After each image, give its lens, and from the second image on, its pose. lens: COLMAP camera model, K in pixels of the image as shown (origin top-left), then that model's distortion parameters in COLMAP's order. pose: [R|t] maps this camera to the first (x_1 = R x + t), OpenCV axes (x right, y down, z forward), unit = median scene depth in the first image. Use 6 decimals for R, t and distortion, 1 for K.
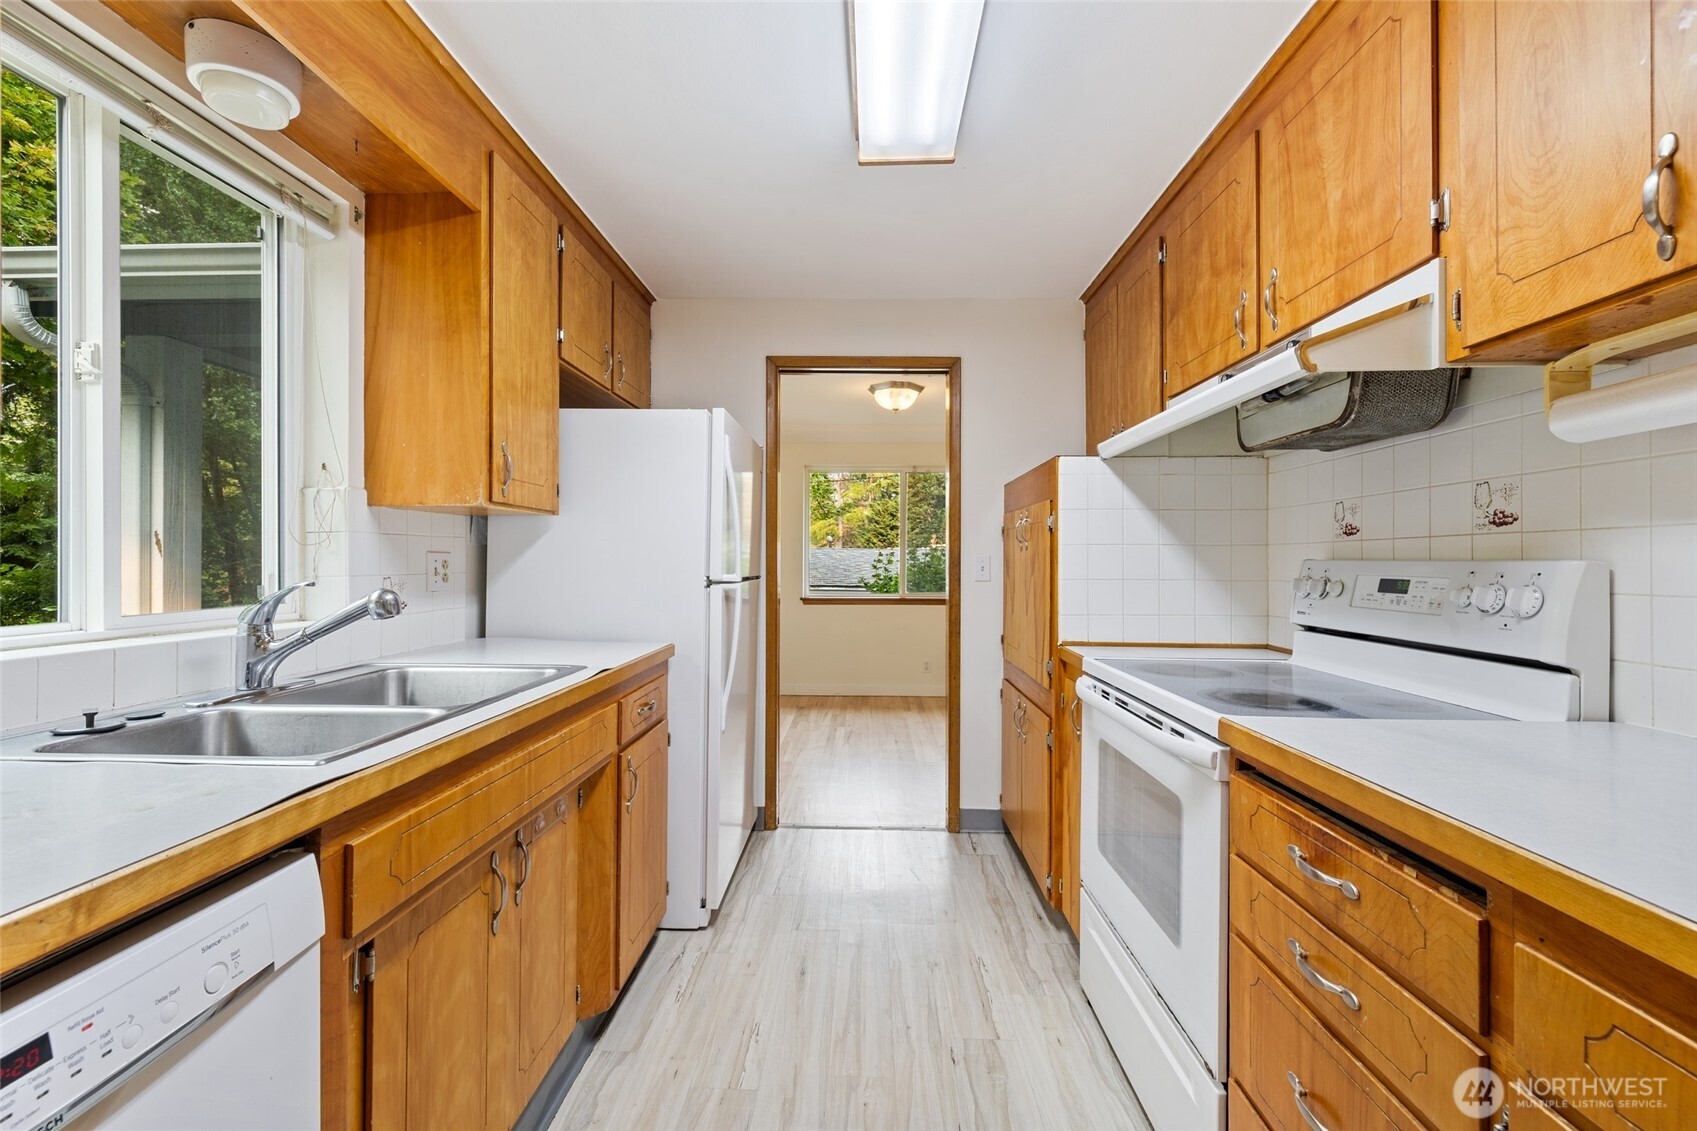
lens RADIAL K [[716.2, 0, 833.4], [0, 716.2, 561.2], [0, 0, 1]] dist [-0.000477, 0.000133]
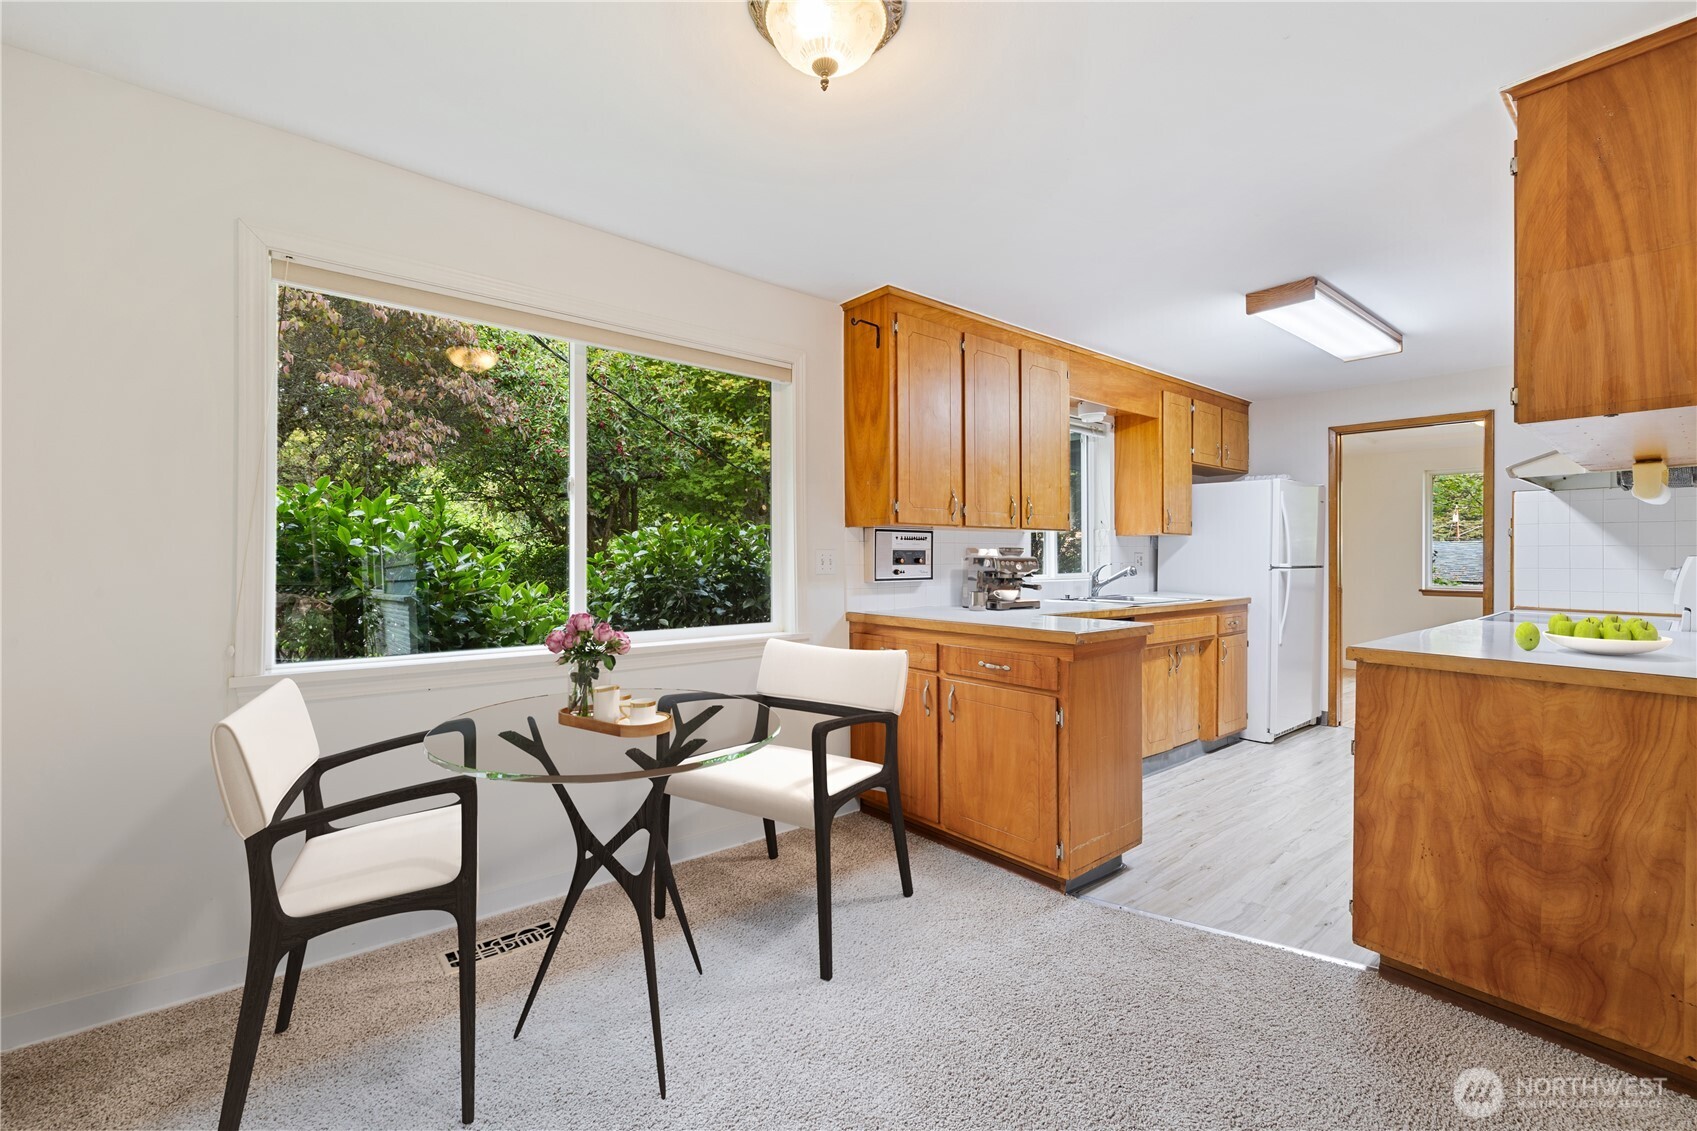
lens RADIAL K [[716.2, 0, 833.4], [0, 716.2, 561.2], [0, 0, 1]] dist [-0.000477, 0.000133]
pose [[0.672732, 0.001938, -0.739884, 0.573153], [0.002152, 0.999987, 0.004576, 0.000440], [0.739883, -0.004671, 0.672719, -1.475342]]
